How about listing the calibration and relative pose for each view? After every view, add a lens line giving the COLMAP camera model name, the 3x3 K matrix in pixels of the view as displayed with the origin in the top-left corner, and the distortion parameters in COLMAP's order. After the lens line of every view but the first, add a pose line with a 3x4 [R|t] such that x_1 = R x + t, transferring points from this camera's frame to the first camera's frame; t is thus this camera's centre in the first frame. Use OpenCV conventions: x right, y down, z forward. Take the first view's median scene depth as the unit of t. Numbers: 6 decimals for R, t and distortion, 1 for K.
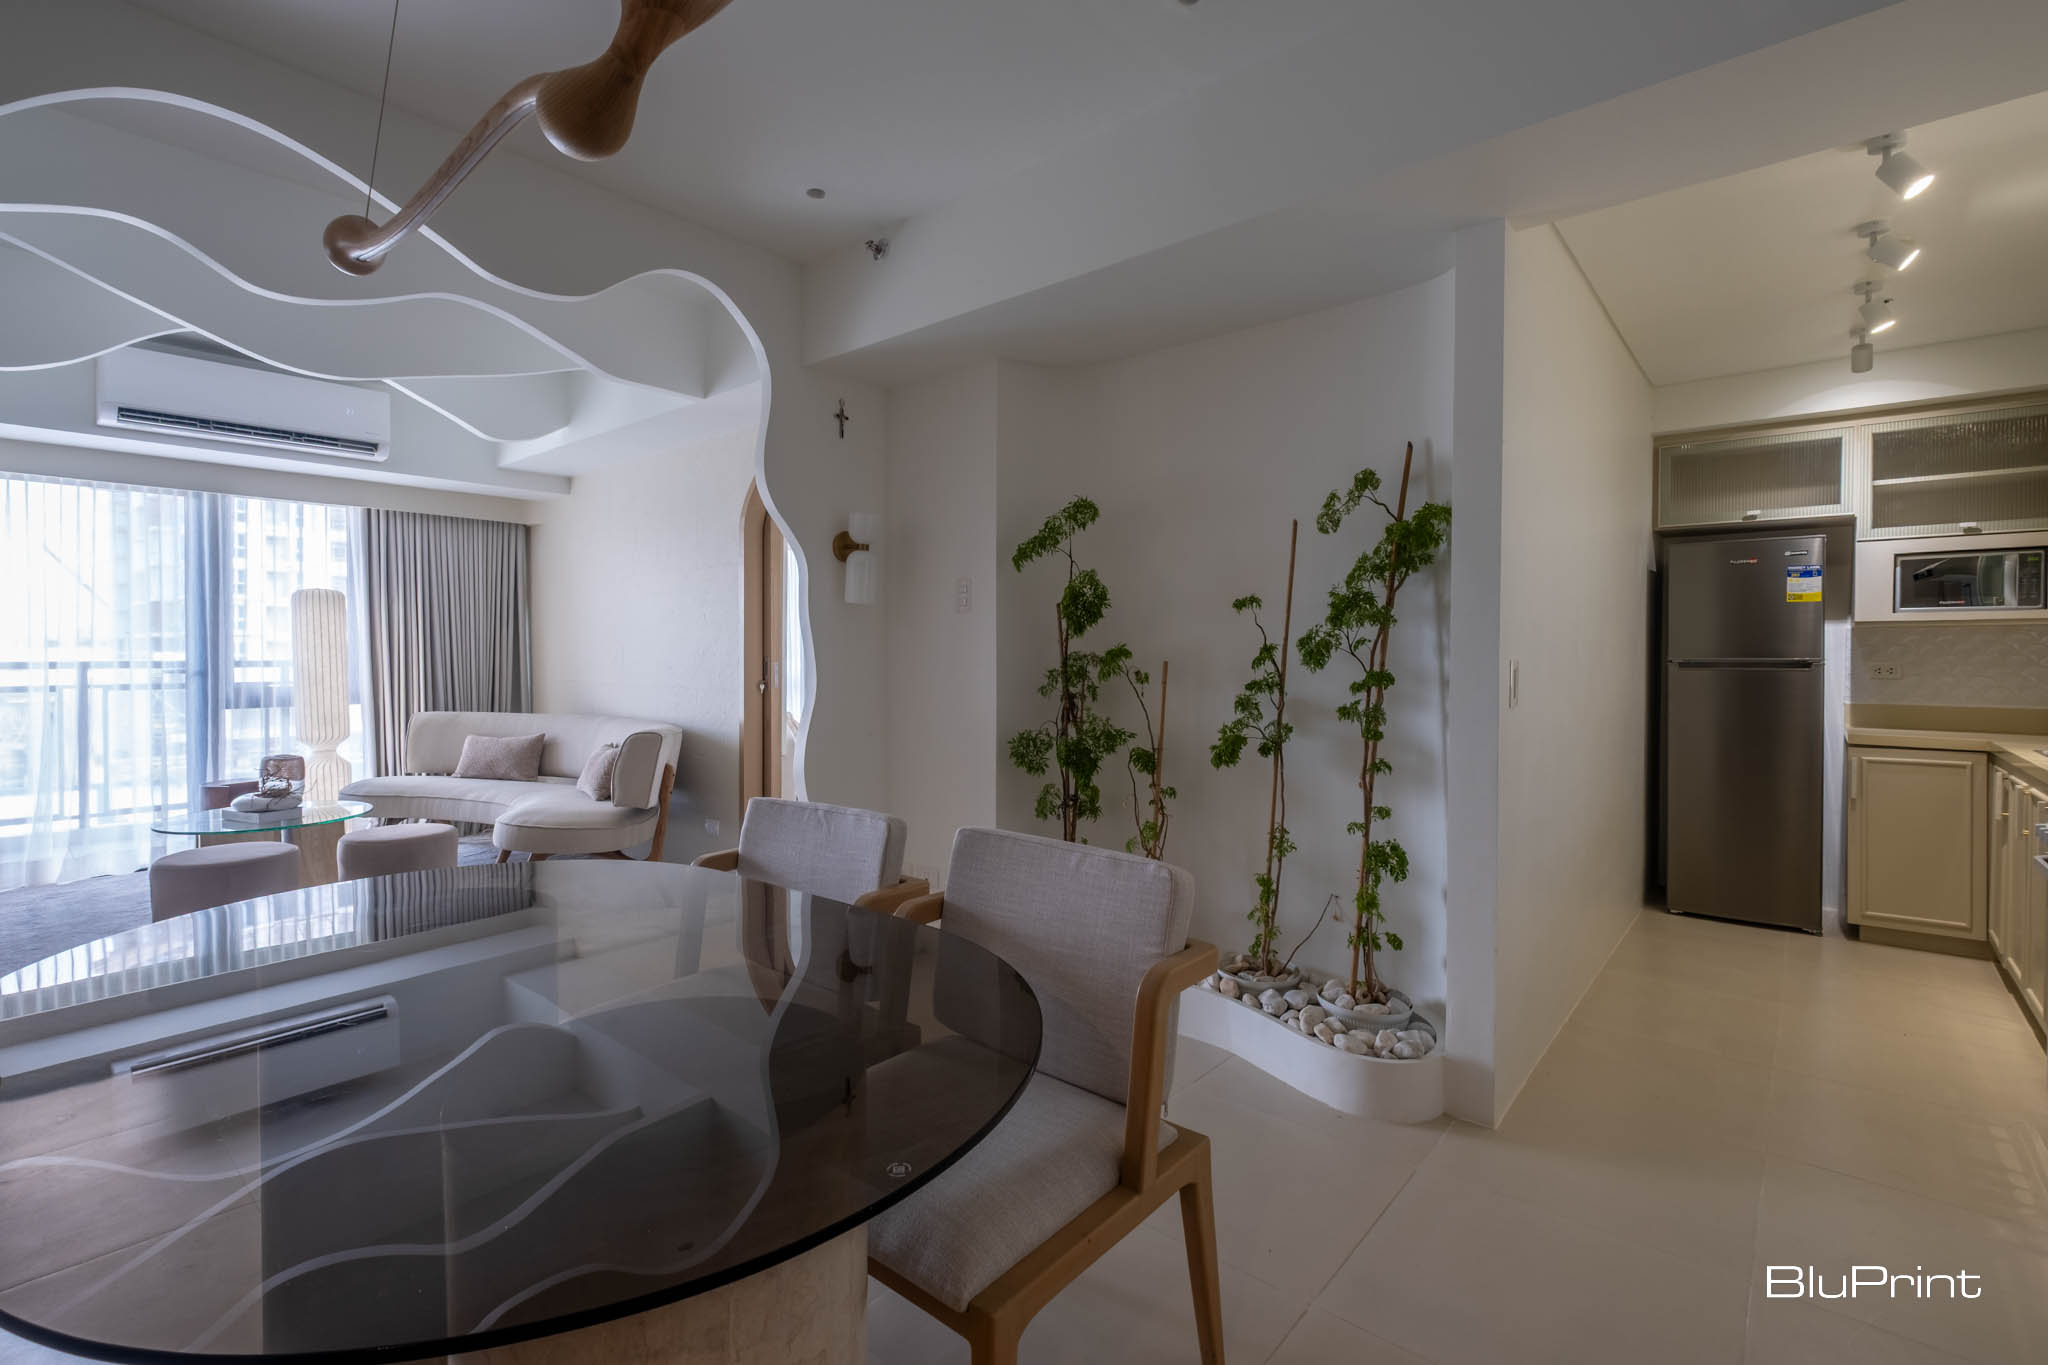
lens RADIAL K [[929.7, 0, 1034.1], [0, 929.7, 650.6], [0, 0, 1]] dist [0.001399, -0.000151]
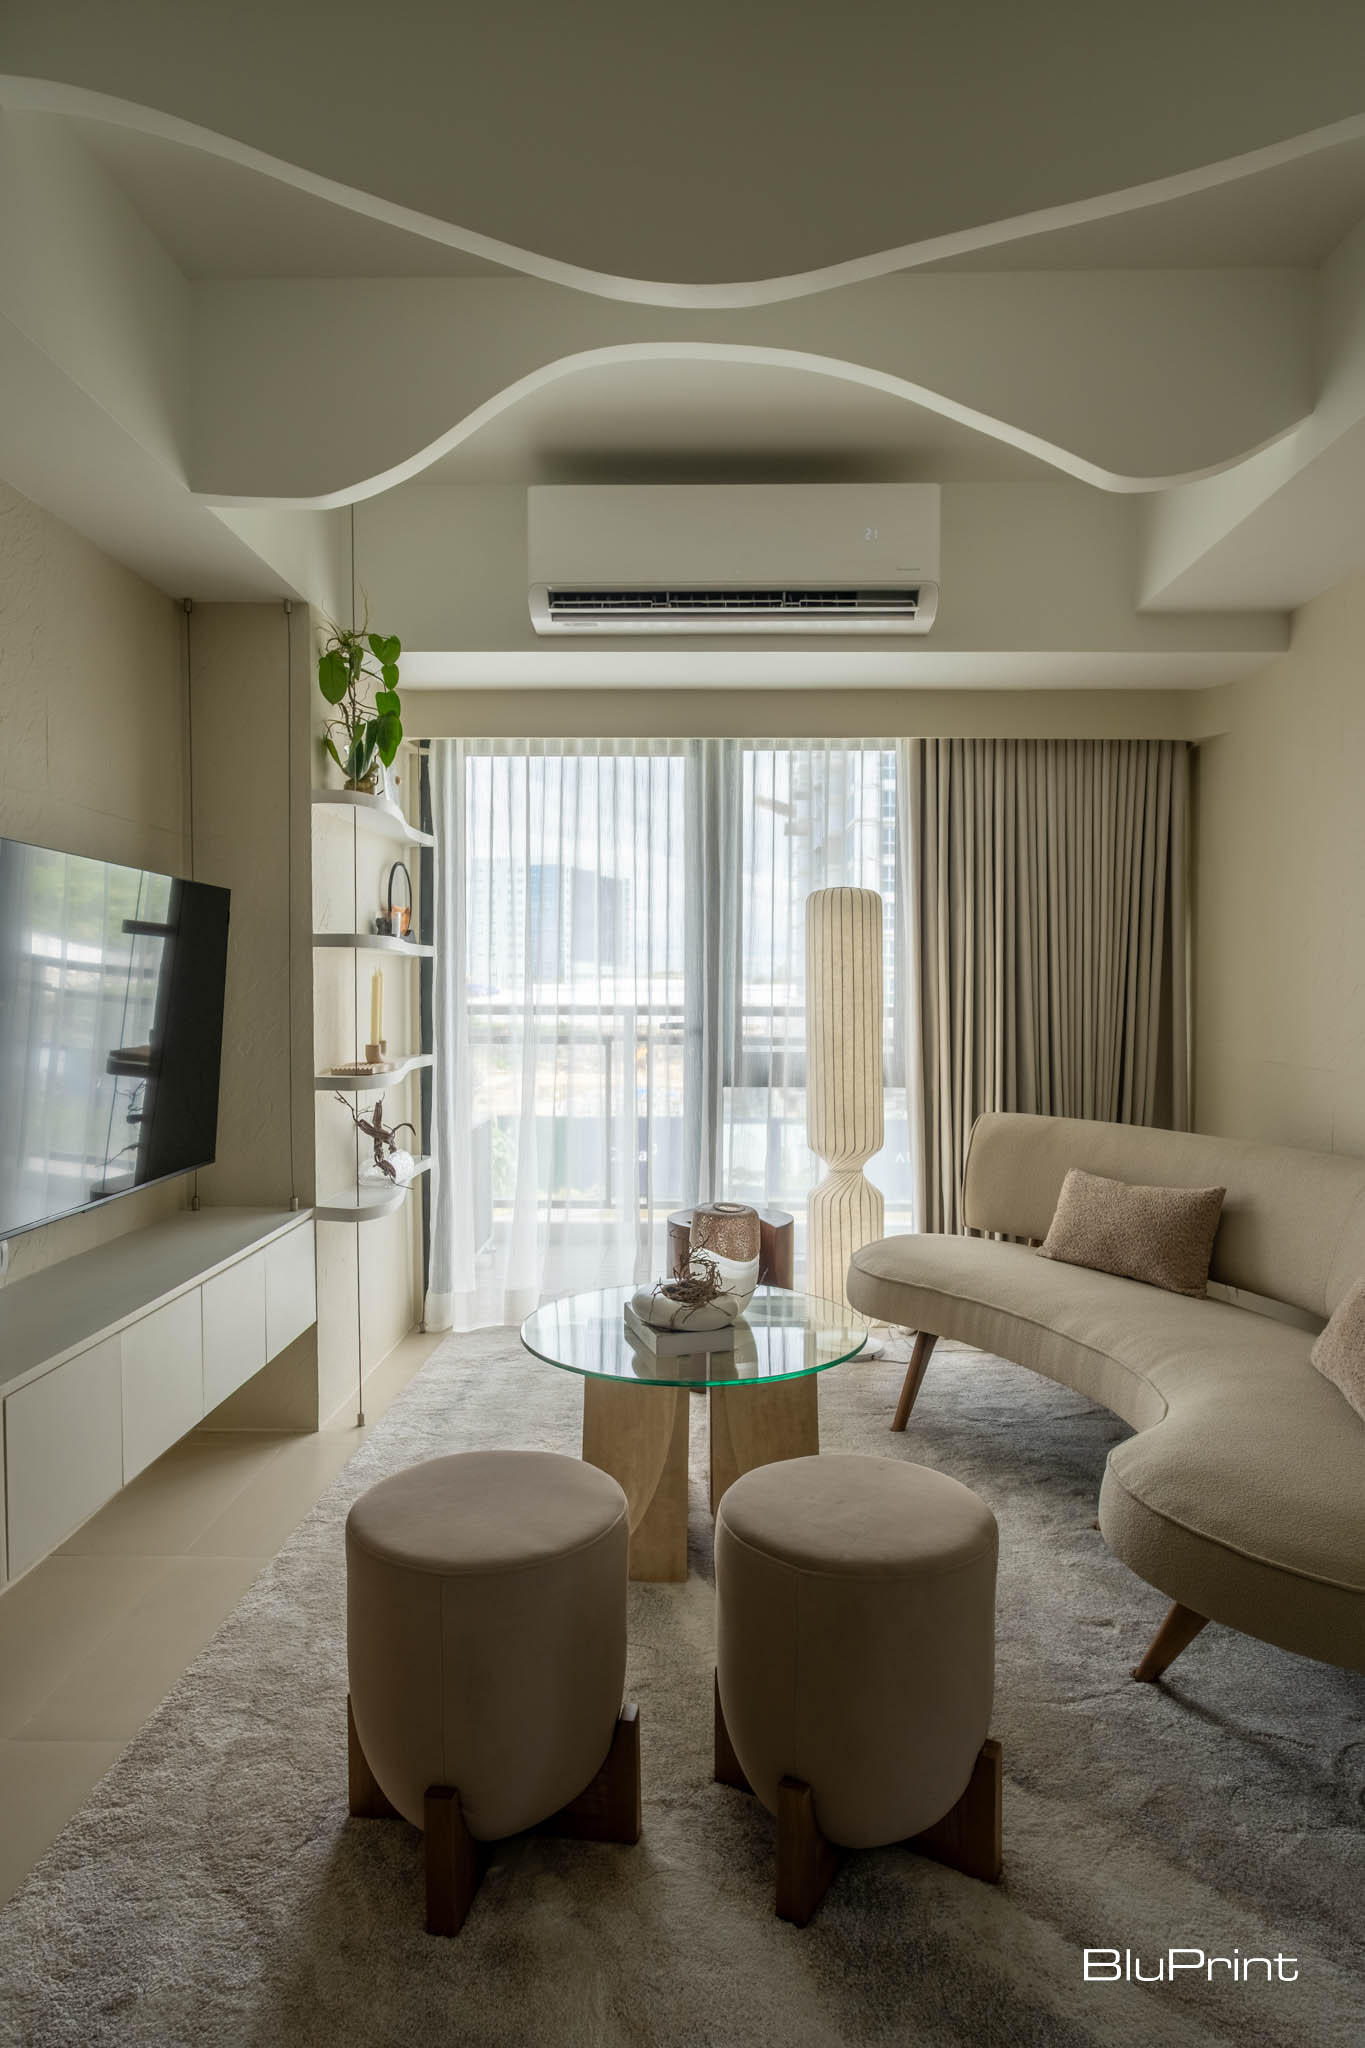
lens RADIAL K [[1176.5, 0, 671.0], [0, 1176.5, 1019.3], [0, 0, 1]] dist [-0.018590, 0.001134]
pose [[0.614258, 0.025496, -0.788693, -0.251336], [-0.011387, 0.999660, 0.023448, -0.000893], [0.789023, -0.005422, 0.614340, 0.452275]]
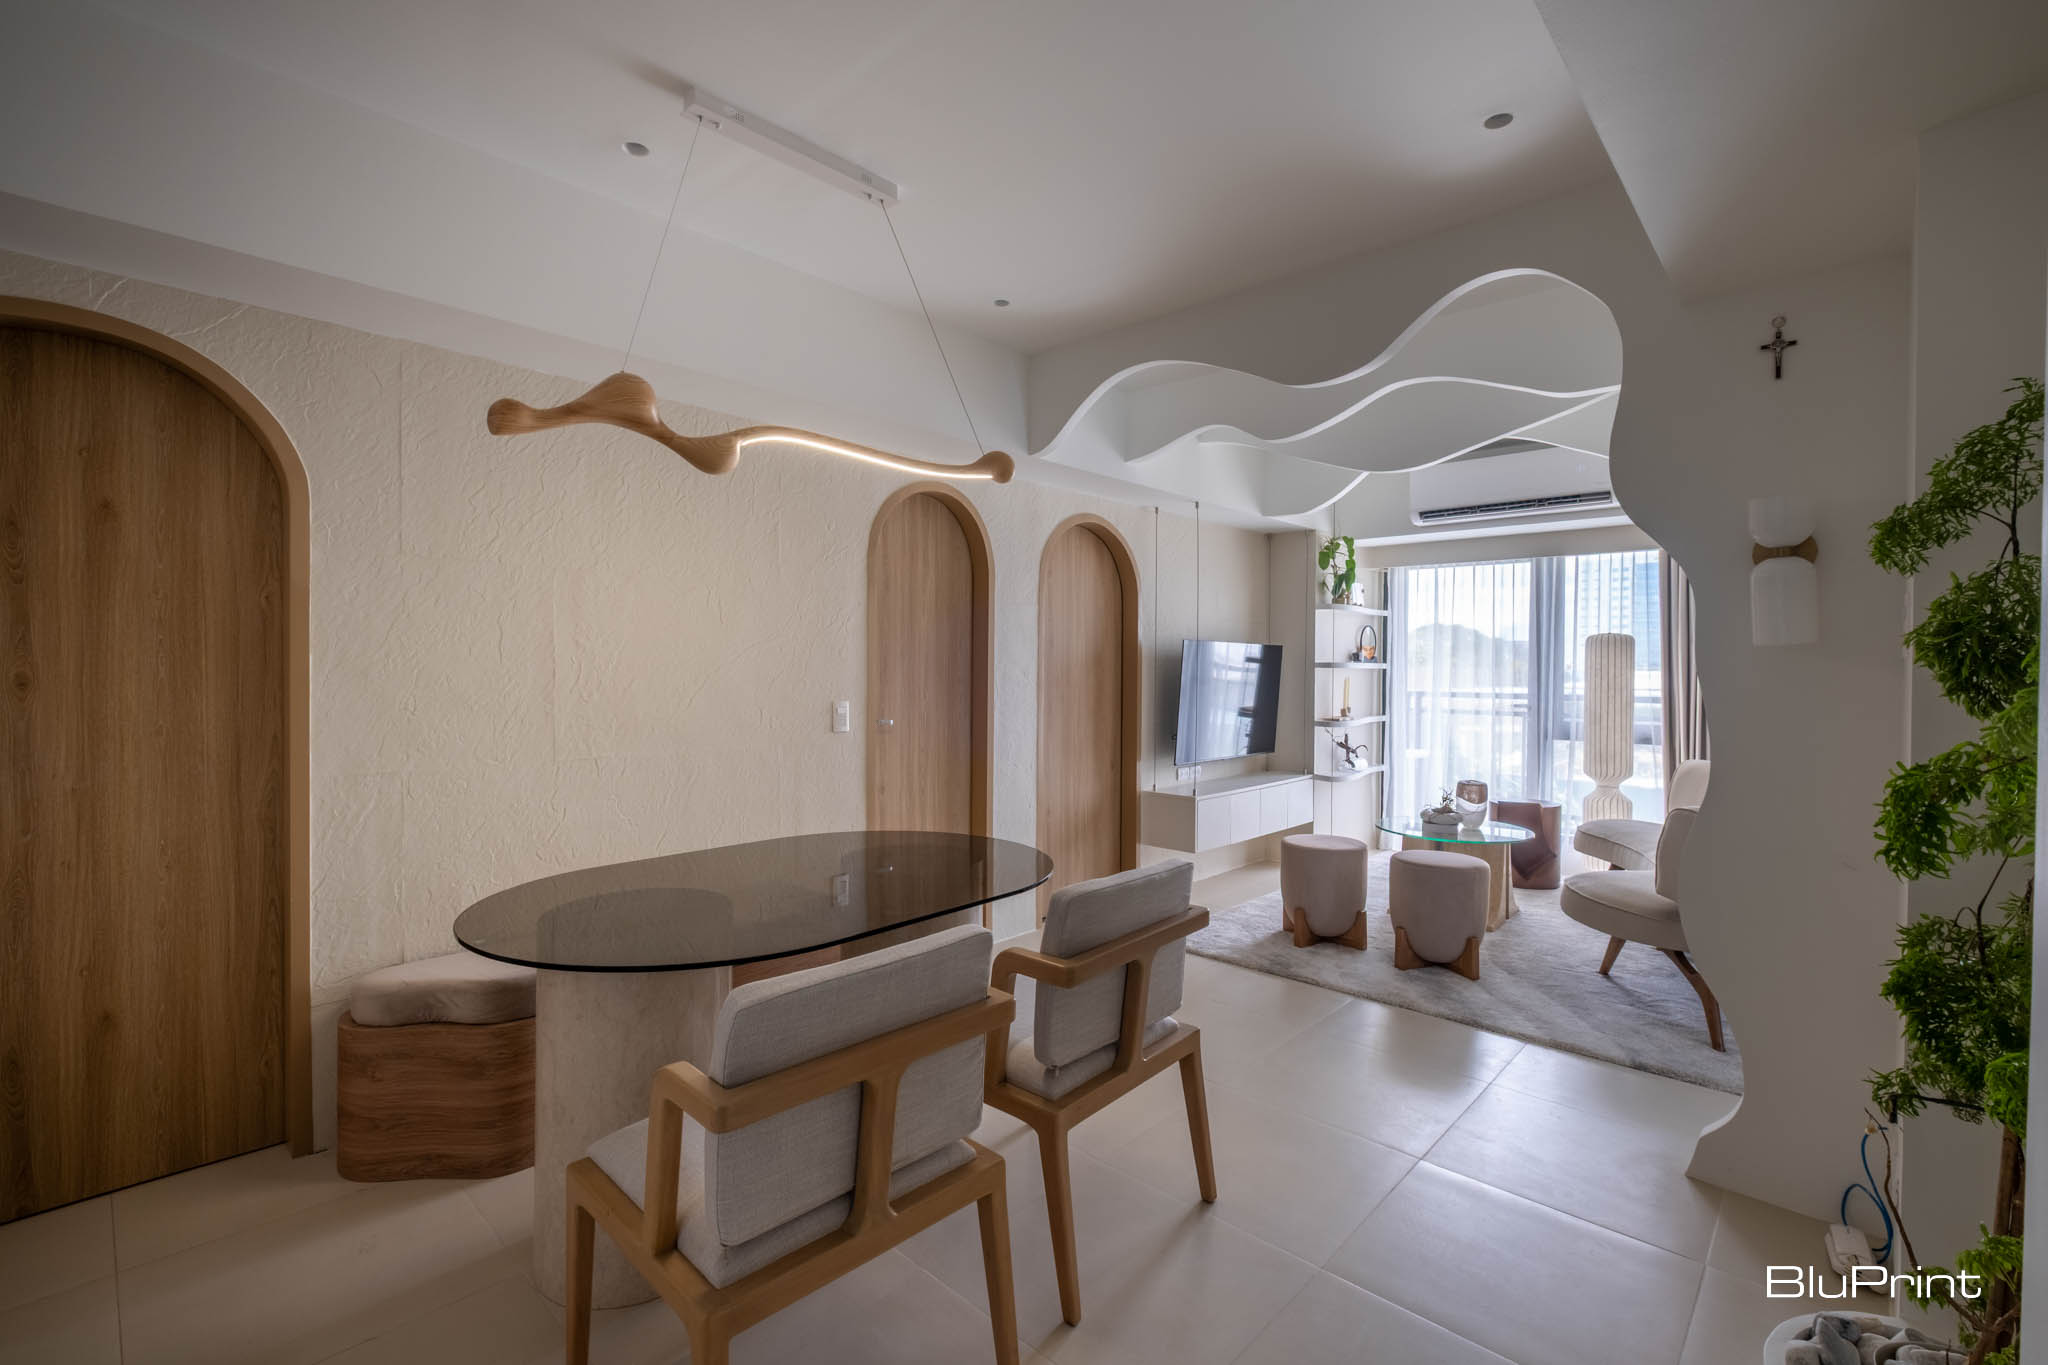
lens RADIAL K [[929.7, 0, 1030.9], [0, 929.7, 679.8], [0, 0, 1]] dist [0.001399, -0.000151]
pose [[-0.050371, 0.014829, -0.998620, 0.327503], [-0.017177, 0.999729, 0.015712, -0.018367], [0.998583, 0.017945, -0.050102, 0.380880]]
